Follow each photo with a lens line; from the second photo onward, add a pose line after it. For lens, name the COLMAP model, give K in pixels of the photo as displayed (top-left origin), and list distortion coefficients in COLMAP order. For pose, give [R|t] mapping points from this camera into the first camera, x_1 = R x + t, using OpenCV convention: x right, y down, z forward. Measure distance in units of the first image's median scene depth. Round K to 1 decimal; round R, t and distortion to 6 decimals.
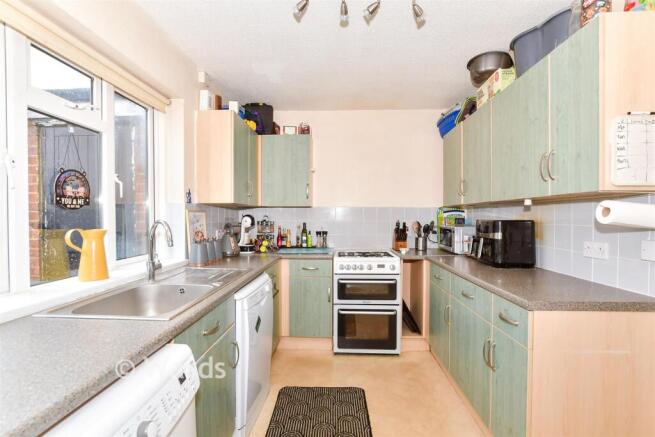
lens RADIAL K [[303.5, 0, 327.5], [0, 303.5, 218.5], [0, 0, 1]] dist [-0.025191, 0.000151]
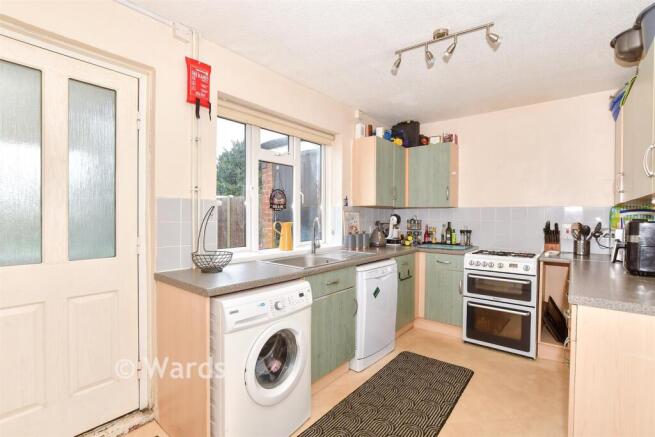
lens RADIAL K [[303.5, 0, 327.5], [0, 303.5, 218.5], [0, 0, 1]] dist [-0.025191, 0.000151]
pose [[0.798839, 0.009946, -0.601463, 0.282279], [-0.010030, 0.999945, 0.003215, 0.003549], [0.601462, 0.003464, 0.798894, -0.169812]]
